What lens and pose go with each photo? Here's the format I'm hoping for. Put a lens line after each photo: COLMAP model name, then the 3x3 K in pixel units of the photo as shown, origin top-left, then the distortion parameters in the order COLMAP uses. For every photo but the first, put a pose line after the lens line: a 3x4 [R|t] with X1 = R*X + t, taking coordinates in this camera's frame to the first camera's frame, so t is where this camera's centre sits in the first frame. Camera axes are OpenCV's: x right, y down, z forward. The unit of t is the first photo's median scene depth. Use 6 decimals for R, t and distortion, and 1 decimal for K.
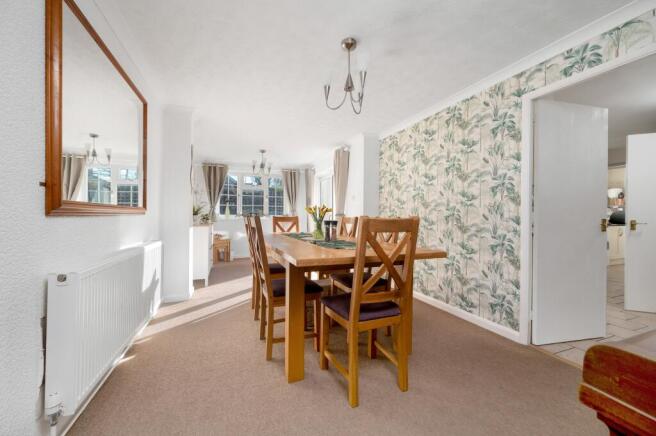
lens RADIAL K [[258.5, 0, 325.6], [0, 258.5, 219.5], [0, 0, 1]] dist [-0.010408, 0.000305]
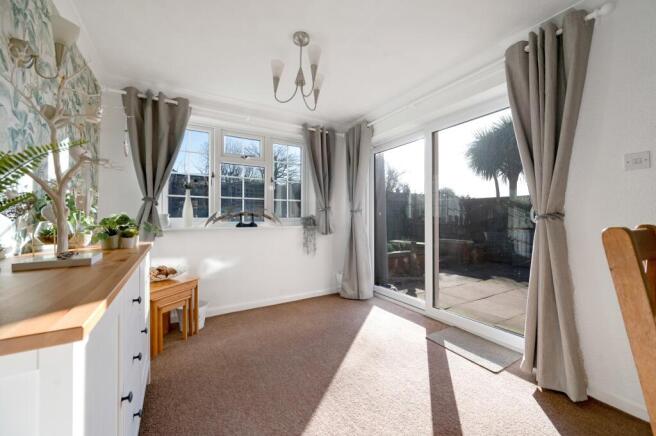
lens RADIAL K [[258.5, 0, 325.9], [0, 258.5, 217.9], [0, 0, 1]] dist [-0.010408, 0.000305]
pose [[0.979954, -0.003002, 0.199202, -0.235401], [0.001733, 0.999977, 0.006547, -0.020861], [-0.199217, -0.006071, 0.979937, 0.519879]]
